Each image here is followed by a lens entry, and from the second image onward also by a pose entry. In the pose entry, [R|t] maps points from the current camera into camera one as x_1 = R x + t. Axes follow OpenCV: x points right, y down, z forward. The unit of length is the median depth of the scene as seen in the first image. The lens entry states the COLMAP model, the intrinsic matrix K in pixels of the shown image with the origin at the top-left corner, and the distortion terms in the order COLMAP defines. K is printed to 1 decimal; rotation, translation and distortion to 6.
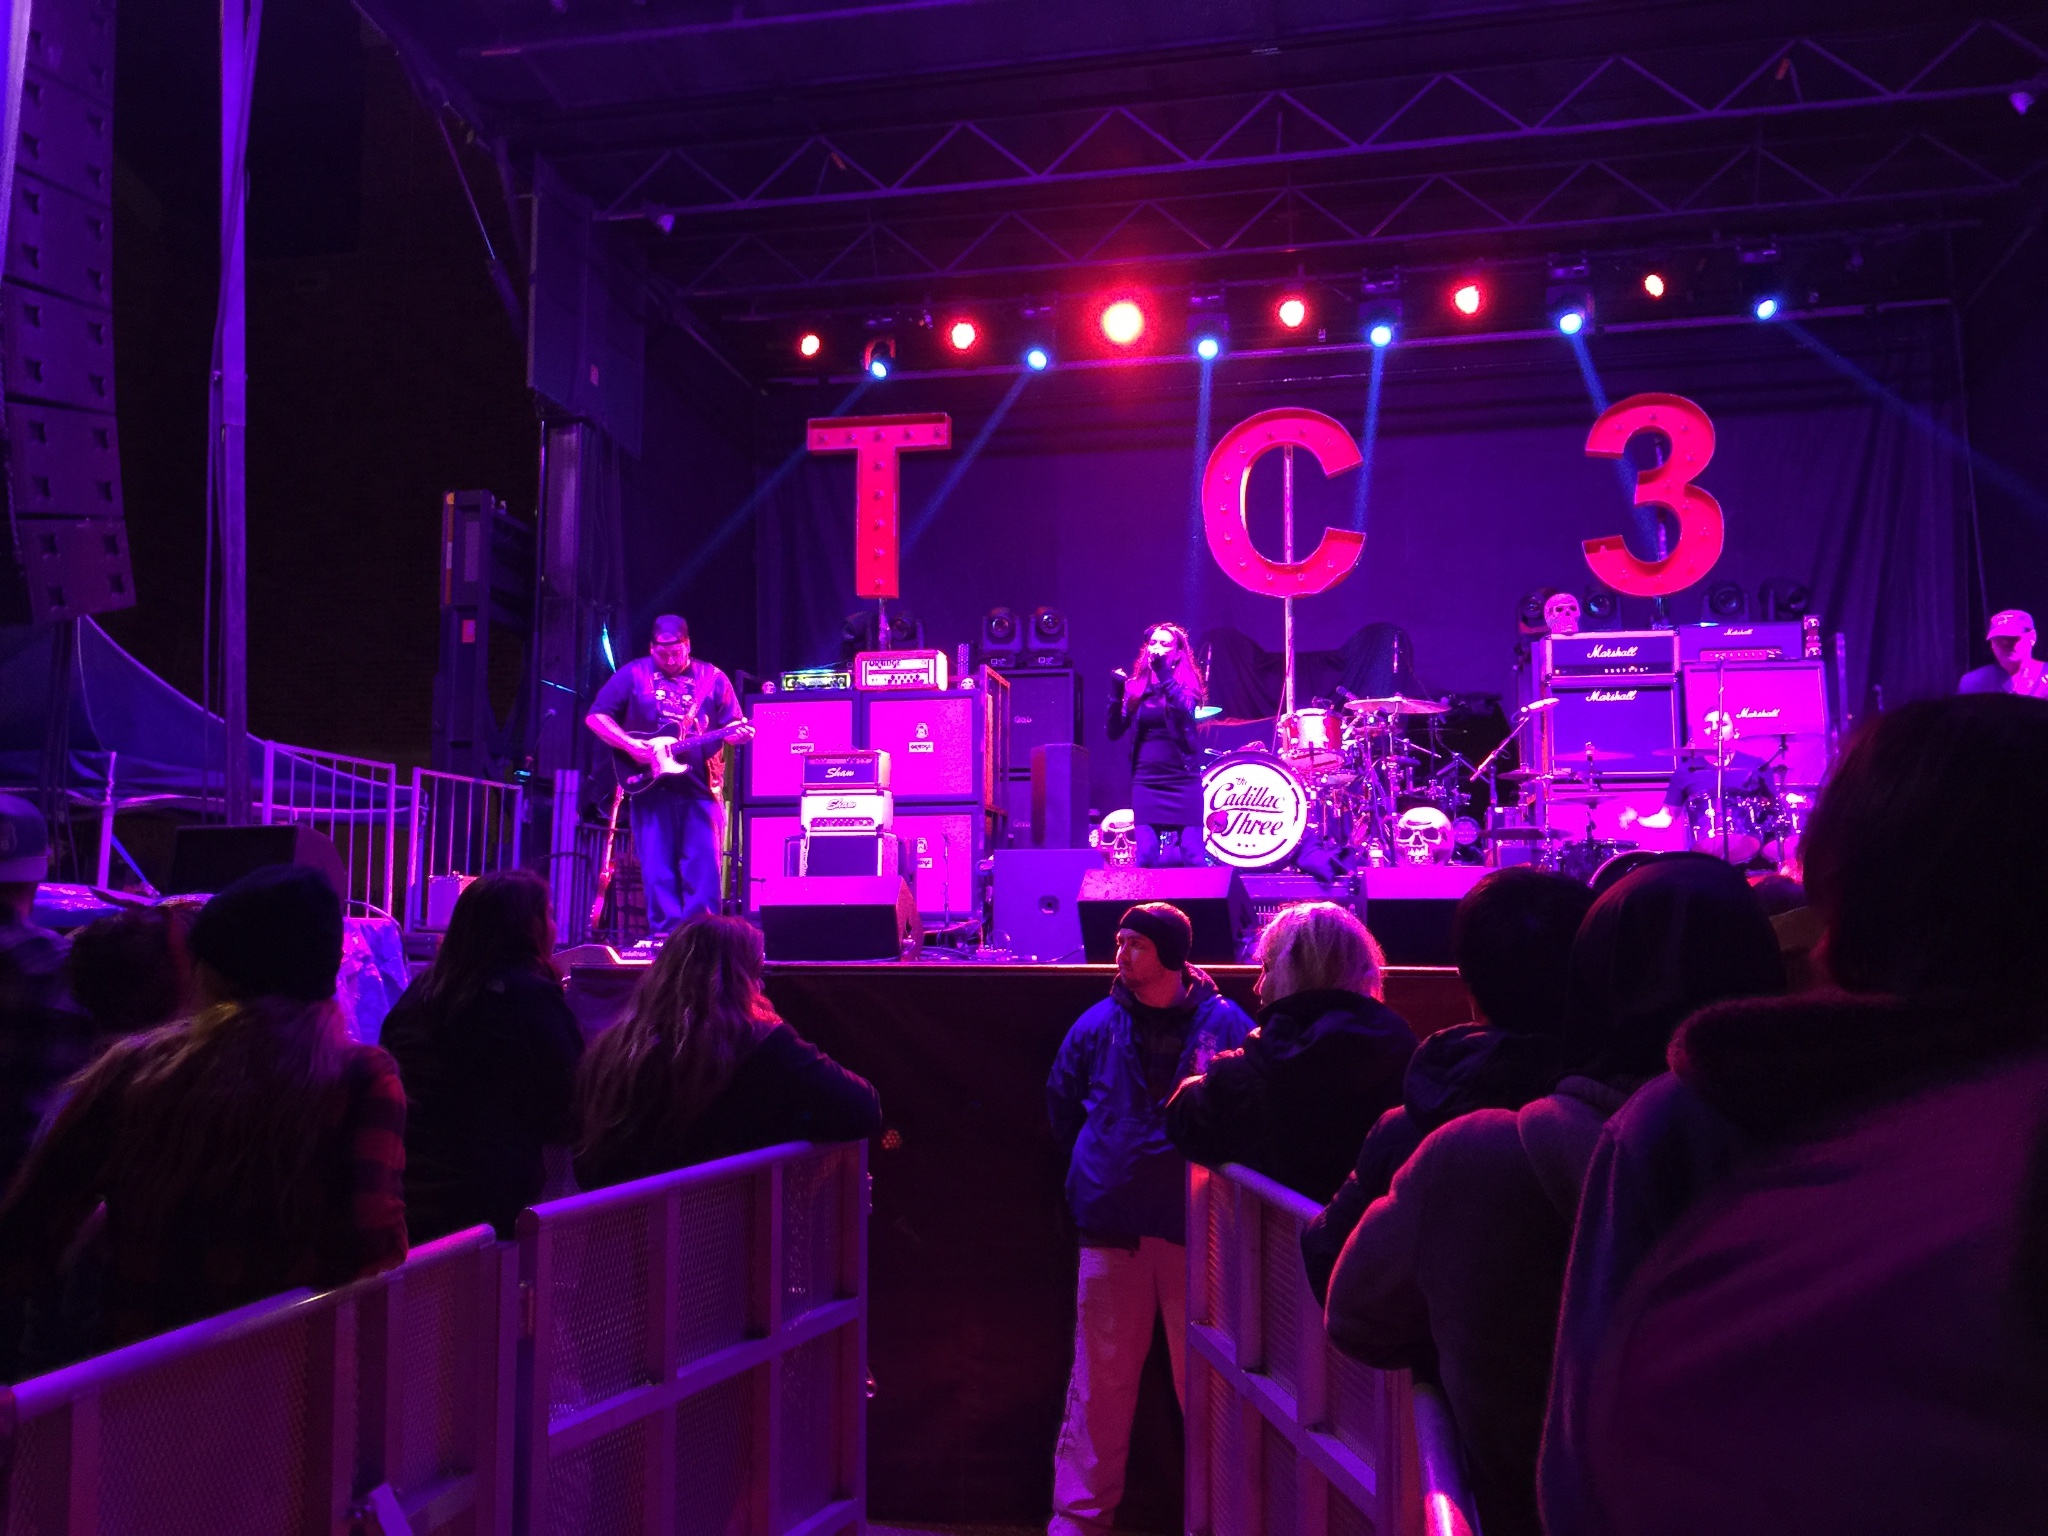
lens RADIAL K [[1758.5, 0, 1024.0], [0, 1758.5, 768.0], [0, 0, 1]] dist [0.092943, -0.107340]
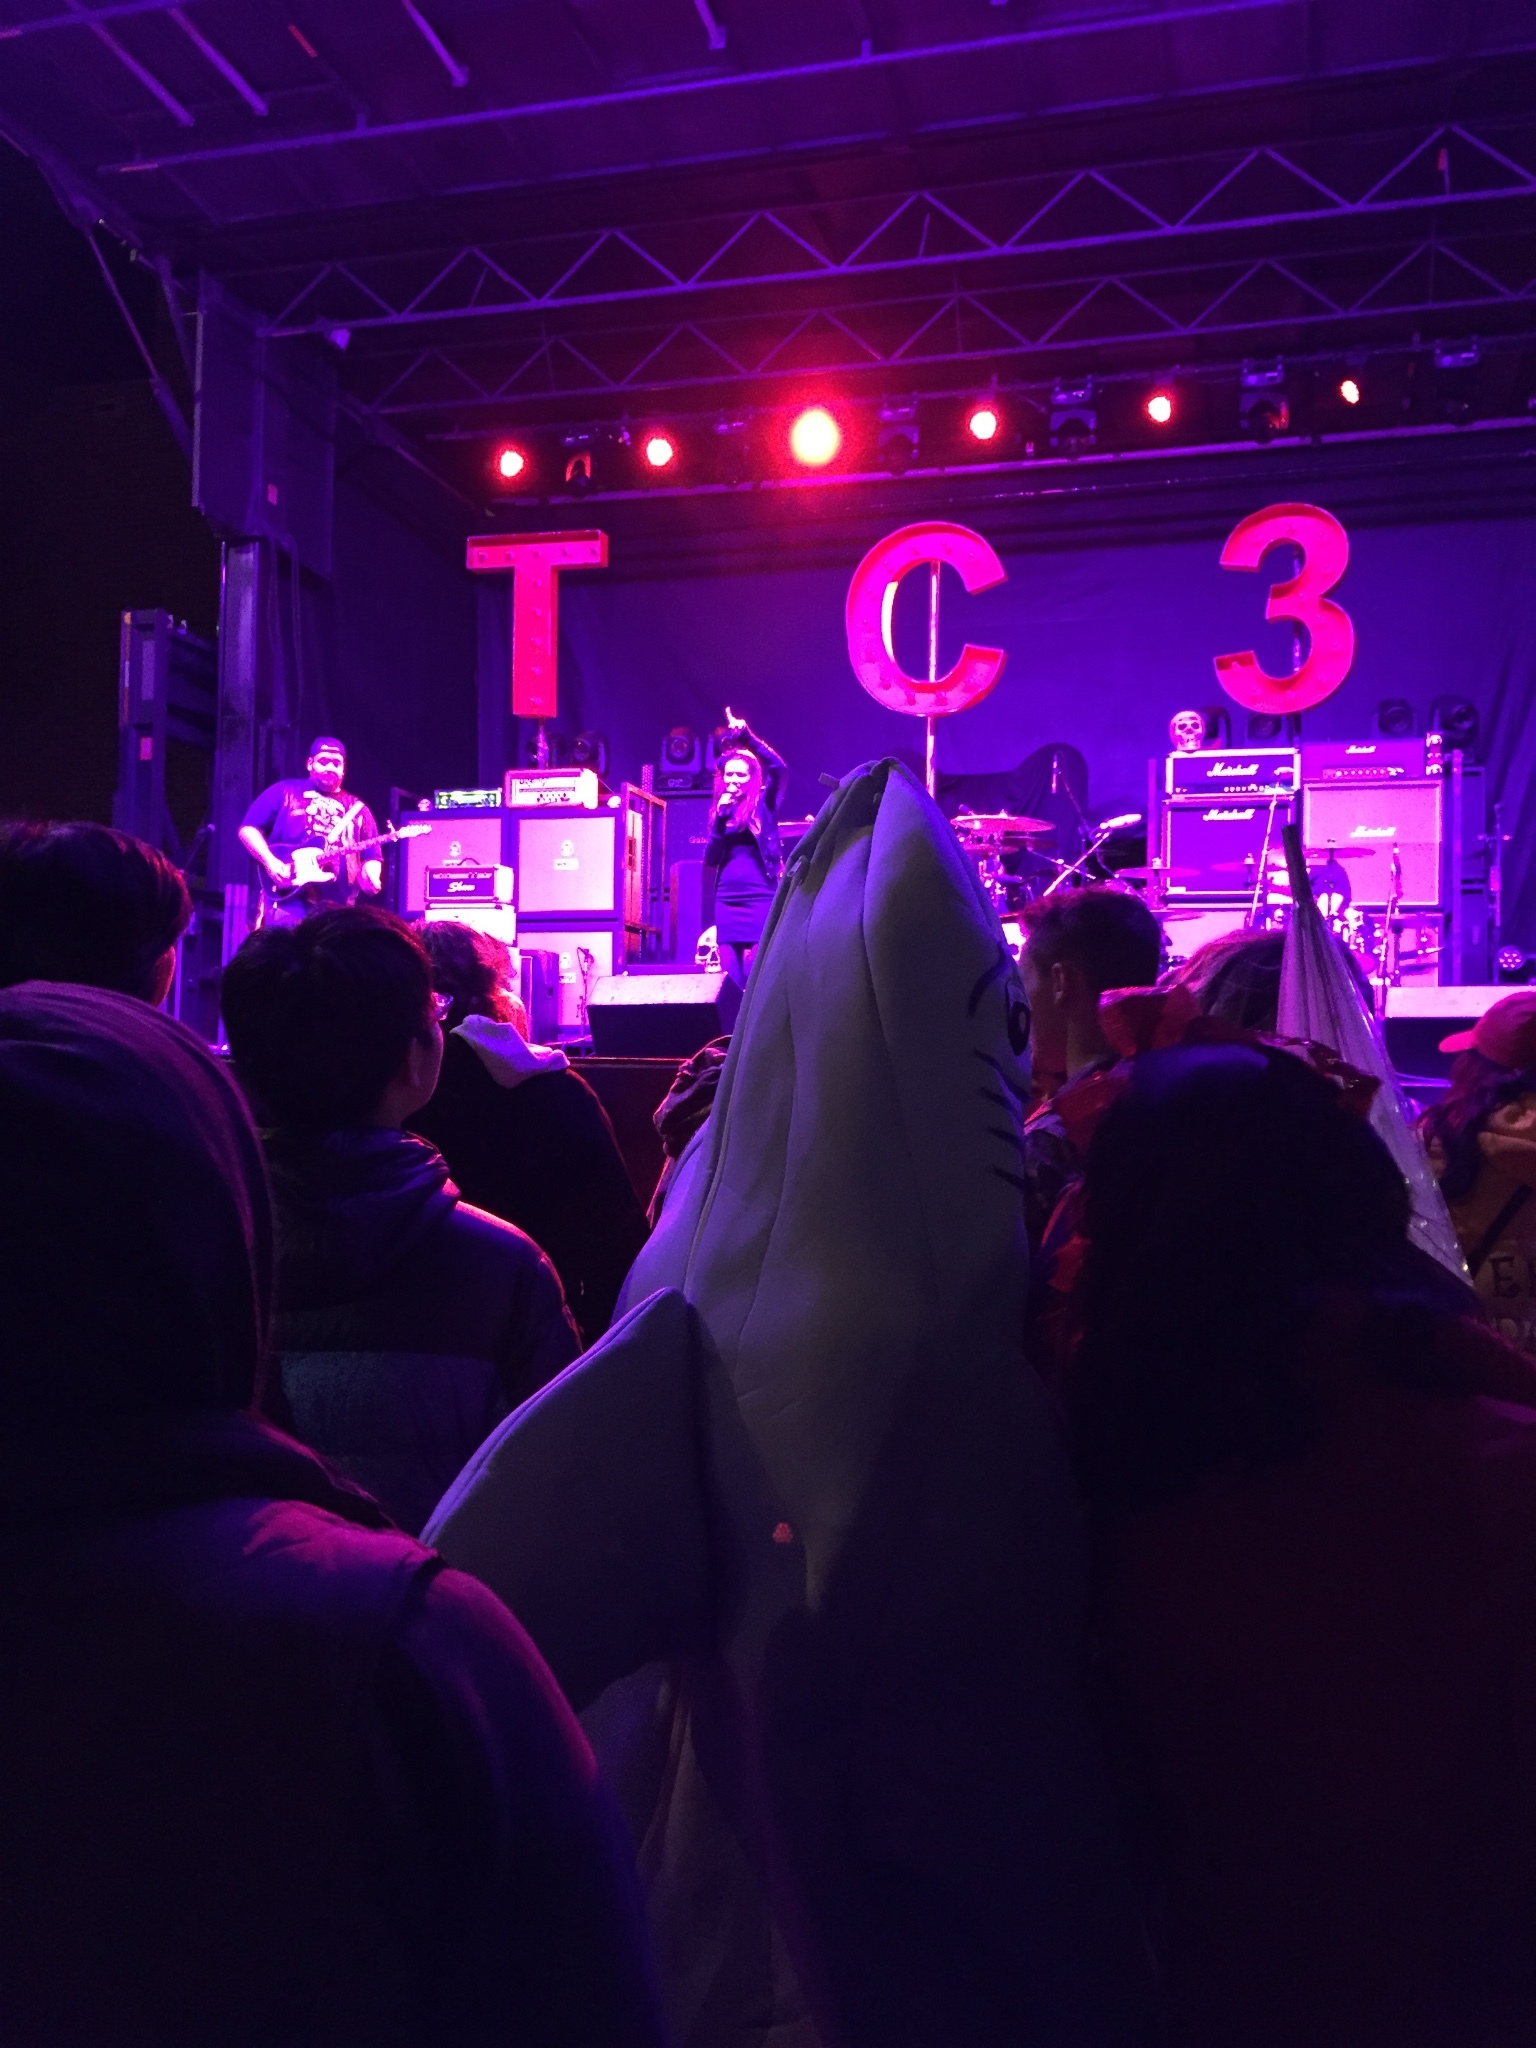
lens RADIAL K [[1758.5, 0, 787.4], [0, 1758.5, 1015.5], [0, 0, 1]] dist [0.092943, -0.107340]
pose [[0.997496, 0.011569, -0.069774, 0.139419], [-0.007084, 0.997913, 0.064185, 0.008929], [0.070371, -0.063529, 0.995496, -0.010872]]
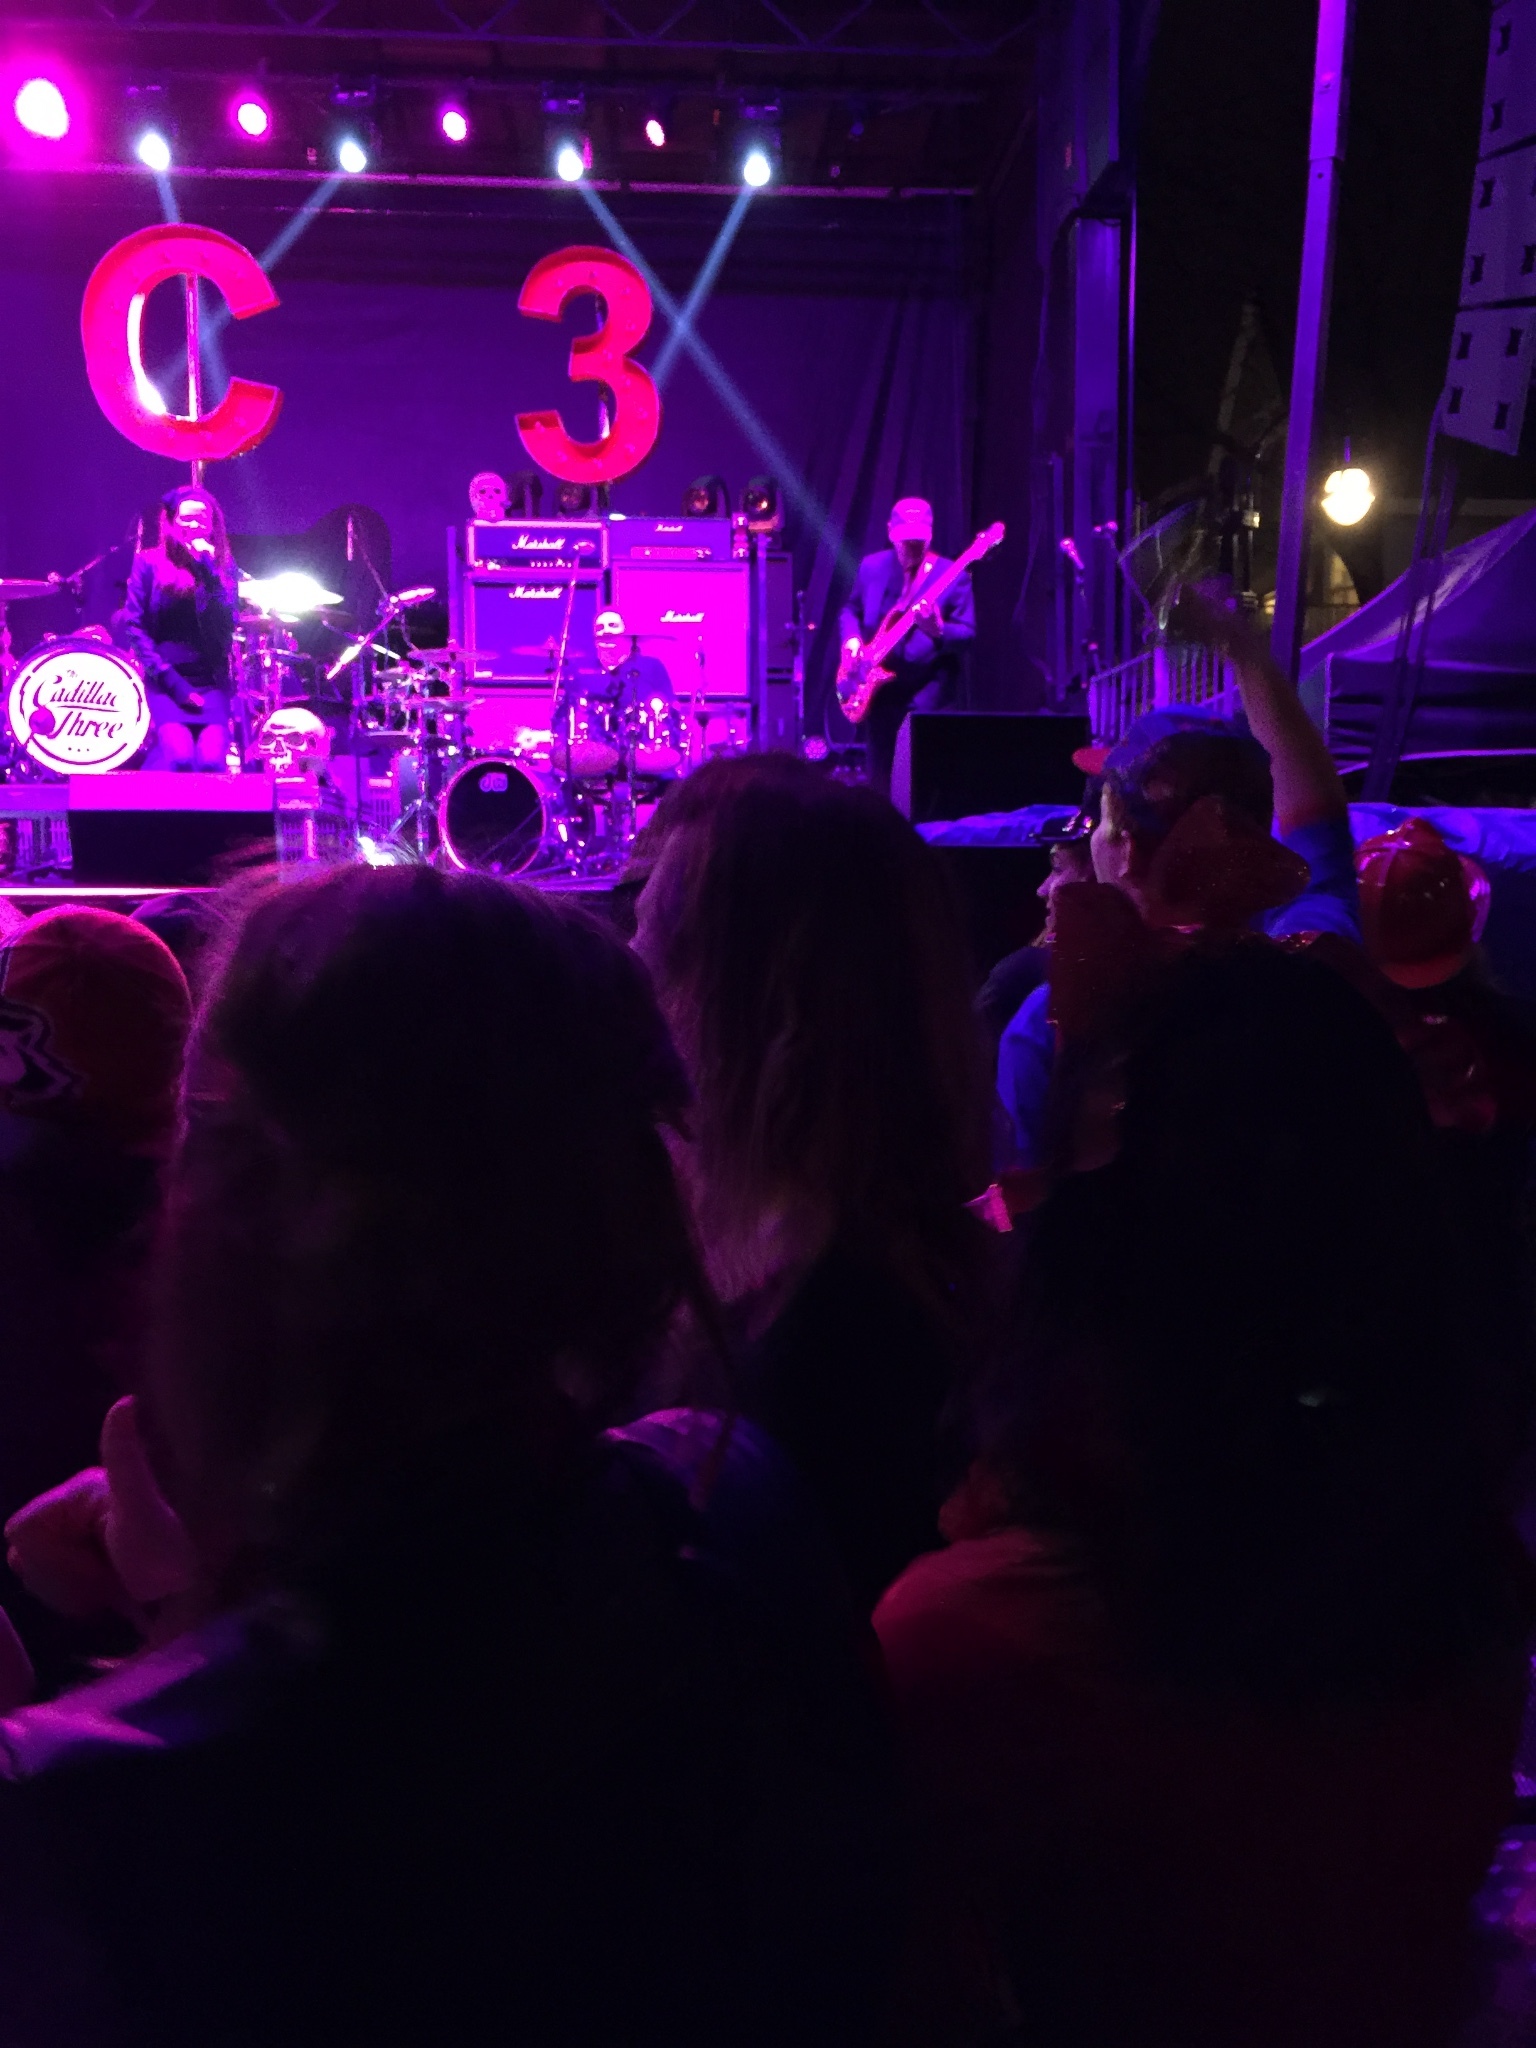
lens RADIAL K [[1758.5, 0, 787.4], [0, 1758.5, 1015.5], [0, 0, 1]] dist [0.092943, -0.107340]
pose [[0.958908, -0.032486, 0.281850, 0.170669], [-0.020115, 0.983139, 0.181751, 0.005306], [-0.283002, -0.179952, 0.942087, 0.048366]]
